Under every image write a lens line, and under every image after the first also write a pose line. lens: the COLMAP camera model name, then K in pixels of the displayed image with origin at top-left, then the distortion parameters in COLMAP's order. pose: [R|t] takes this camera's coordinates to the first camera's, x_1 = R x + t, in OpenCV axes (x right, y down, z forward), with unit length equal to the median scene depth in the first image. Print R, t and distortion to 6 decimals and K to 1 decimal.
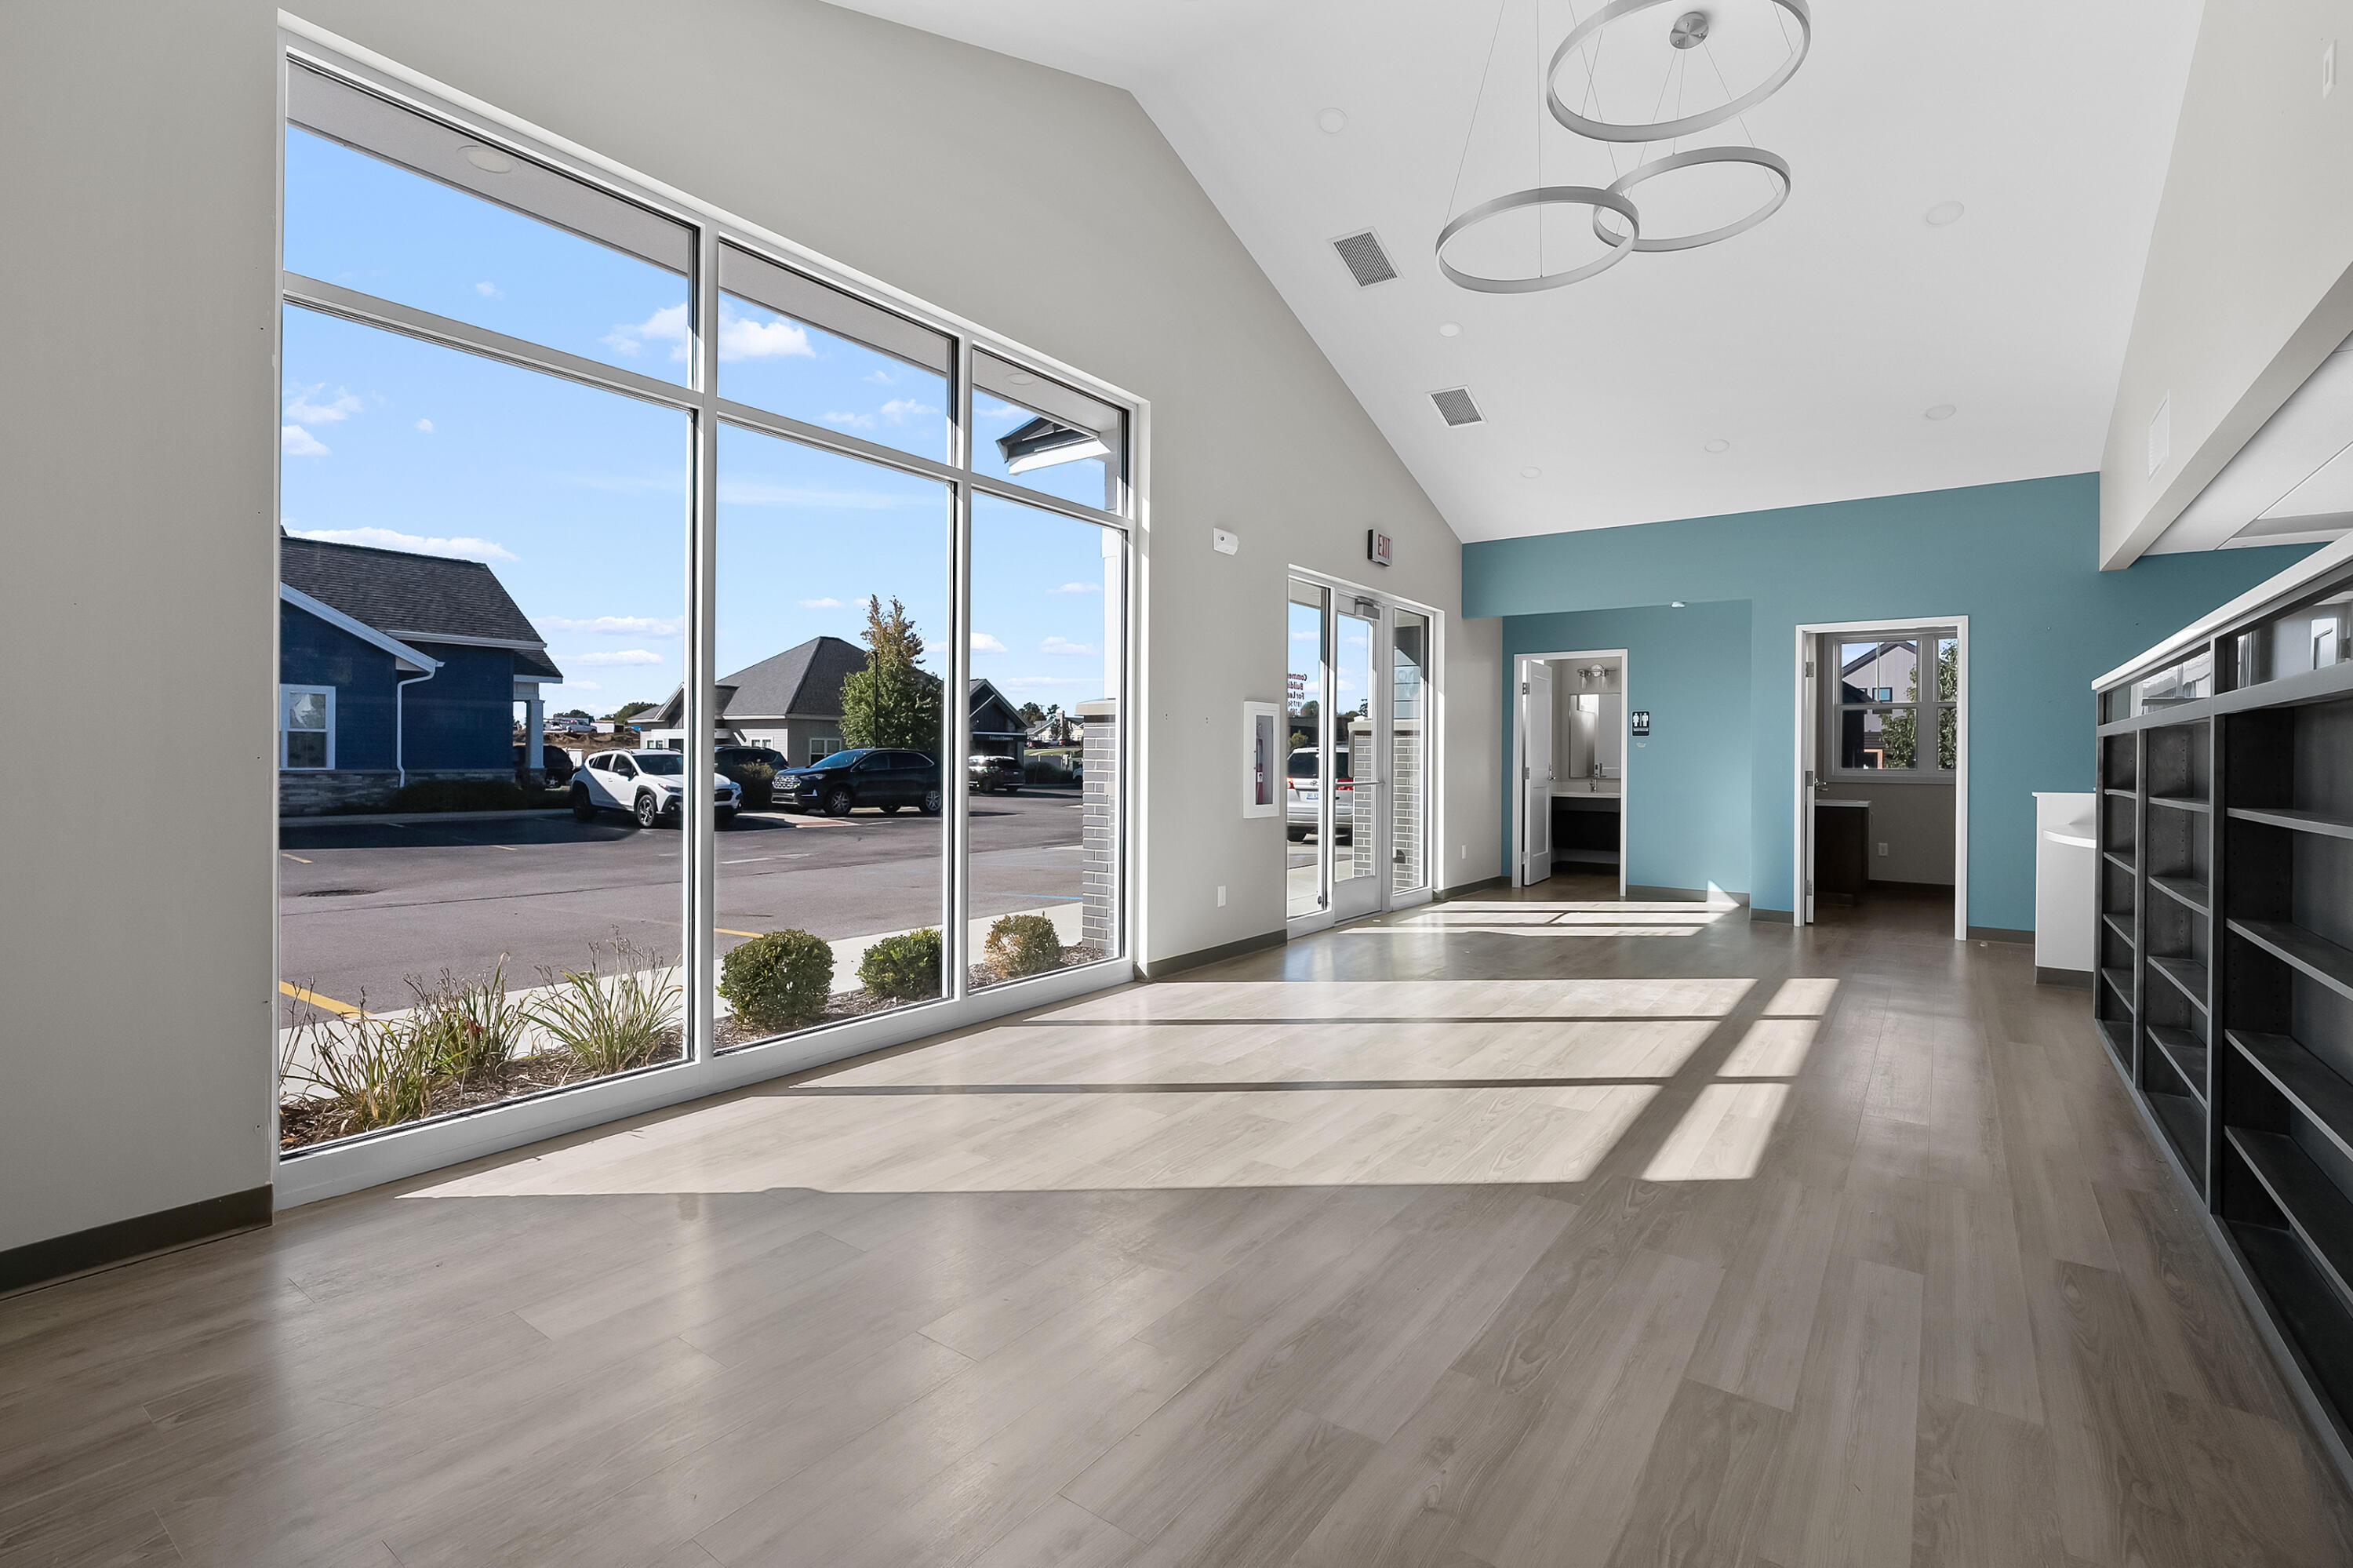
lens RADIAL K [[1070.8, 0, 1164.6], [0, 1070.8, 771.8], [0, 0, 1]] dist [-0.001716, 0.000272]
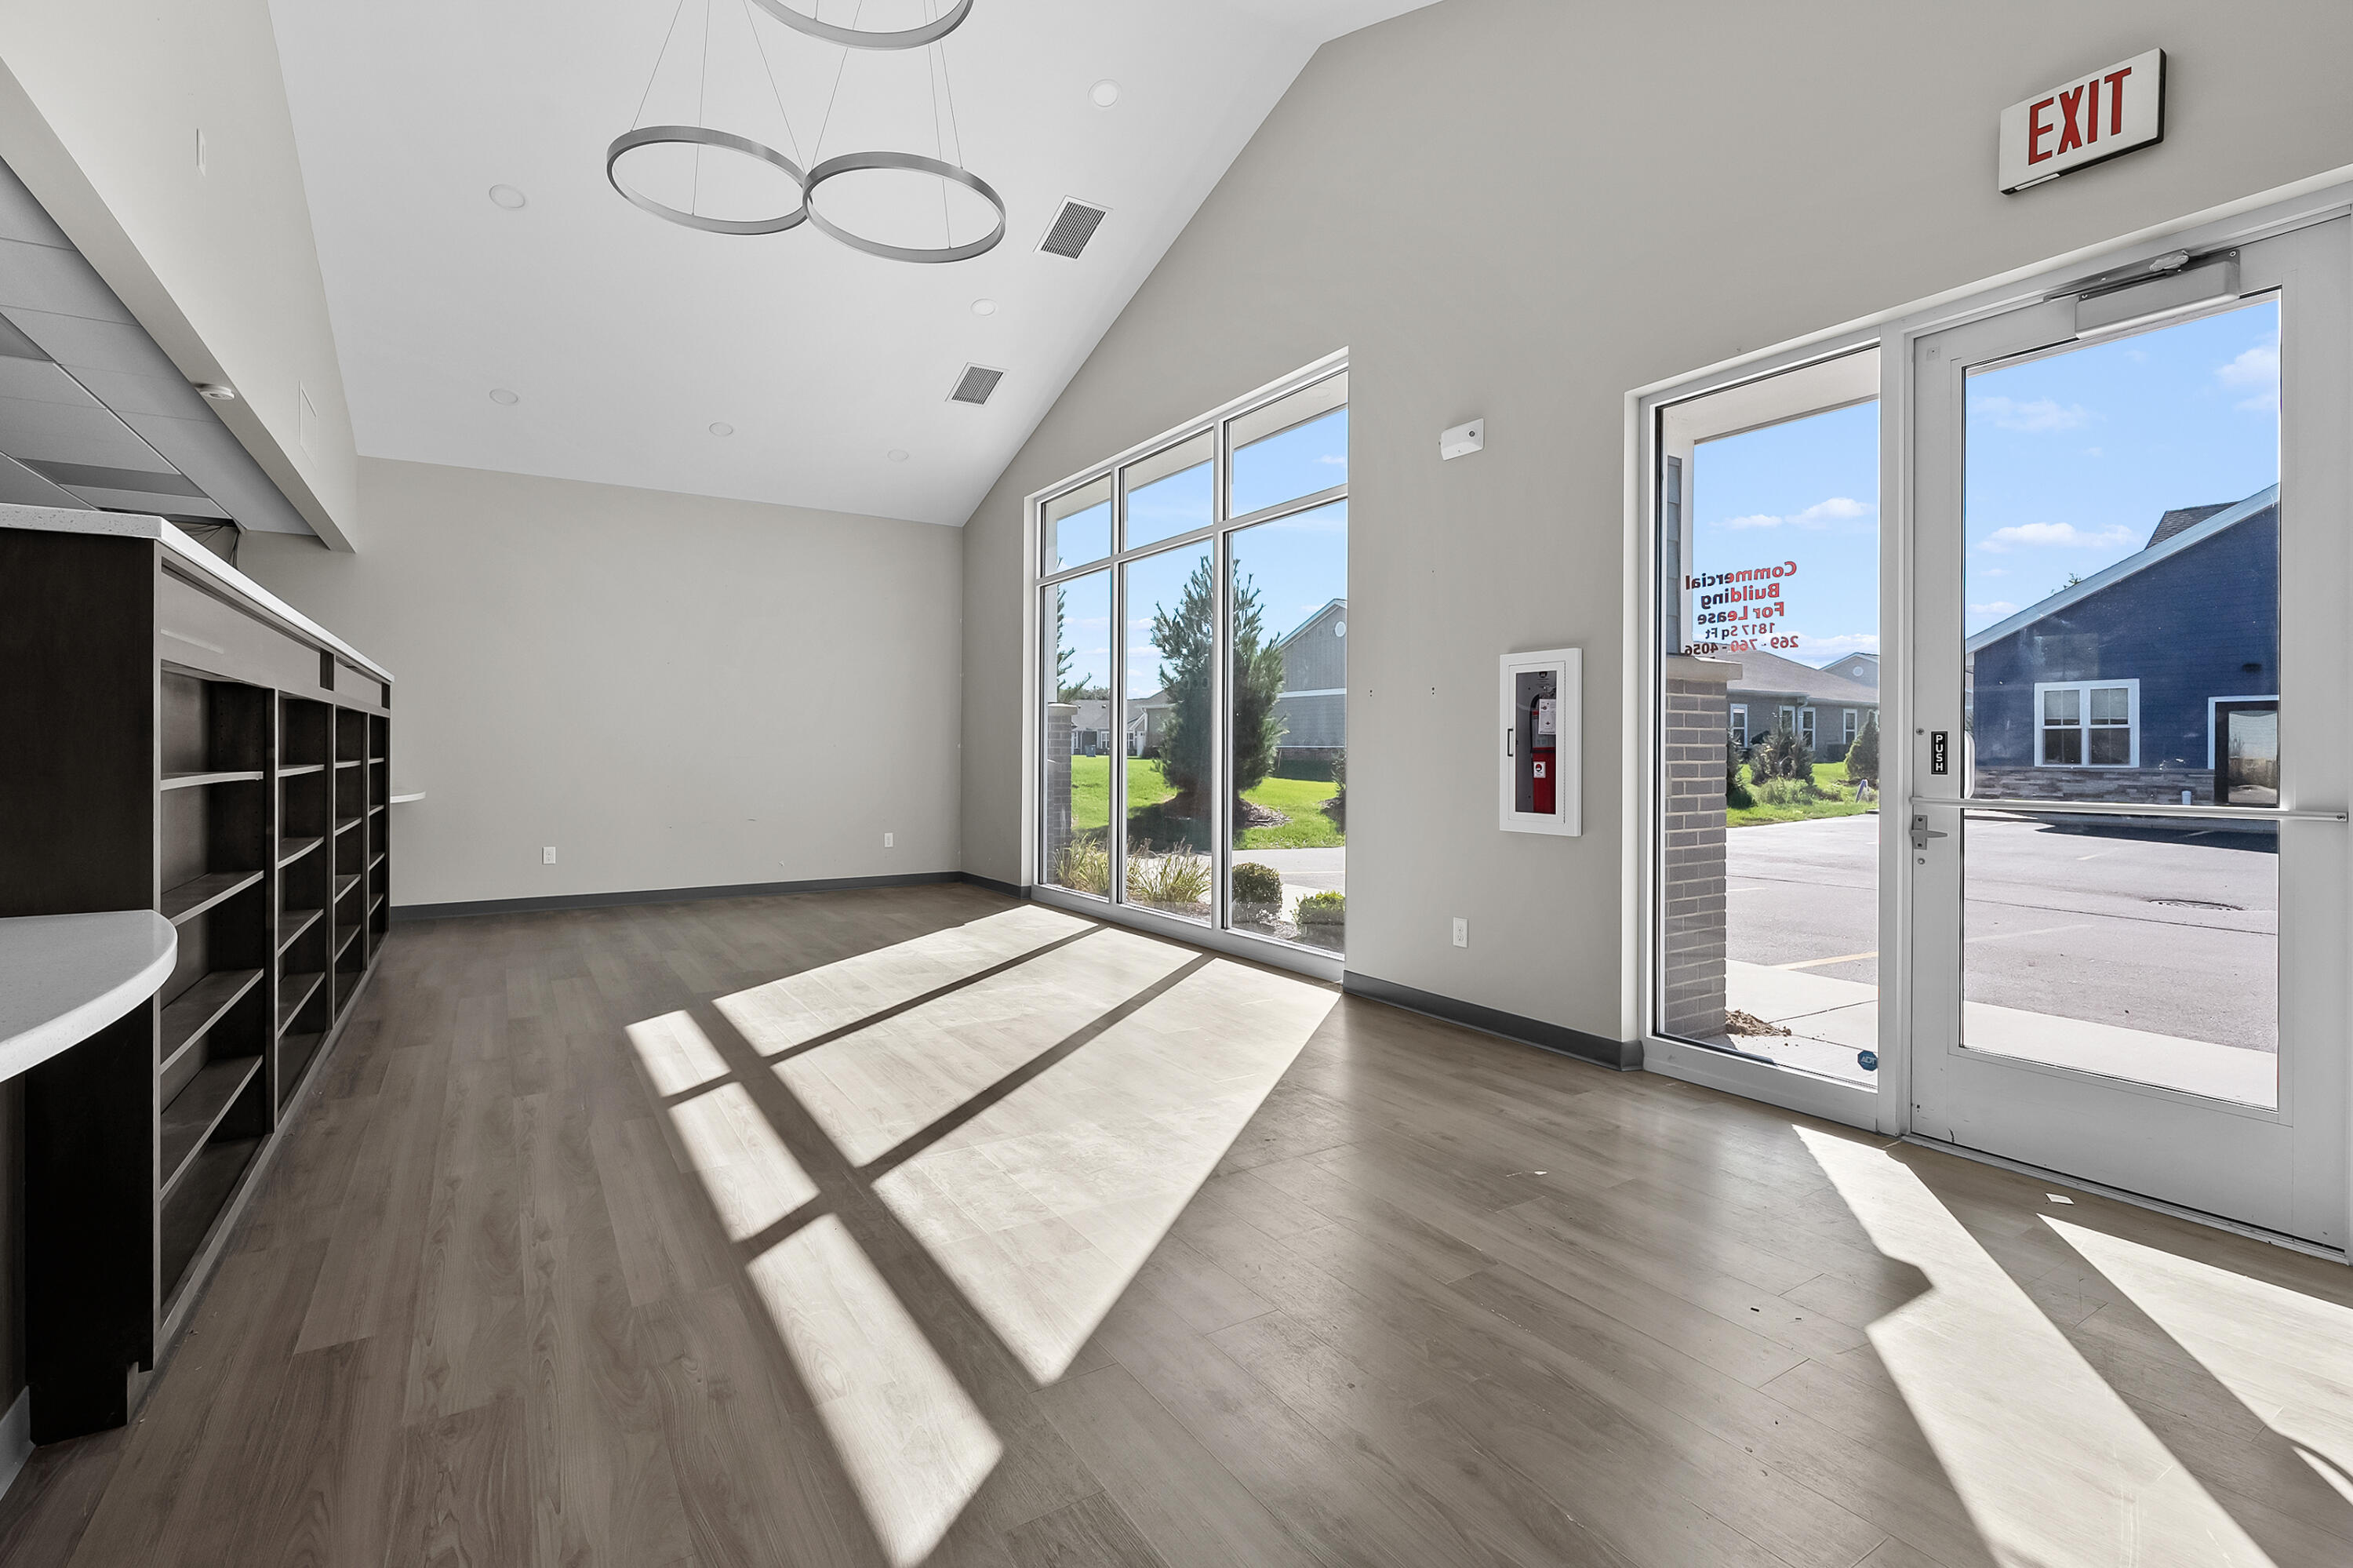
lens RADIAL K [[1070.8, 0, 1164.0], [0, 1070.8, 750.1], [0, 0, 1]] dist [-0.001716, 0.000272]
pose [[-0.370427, -0.008435, -0.928823, 0.783102], [-0.015294, 0.999879, -0.002981, -0.001208], [0.928736, 0.013101, -0.370511, 1.065201]]
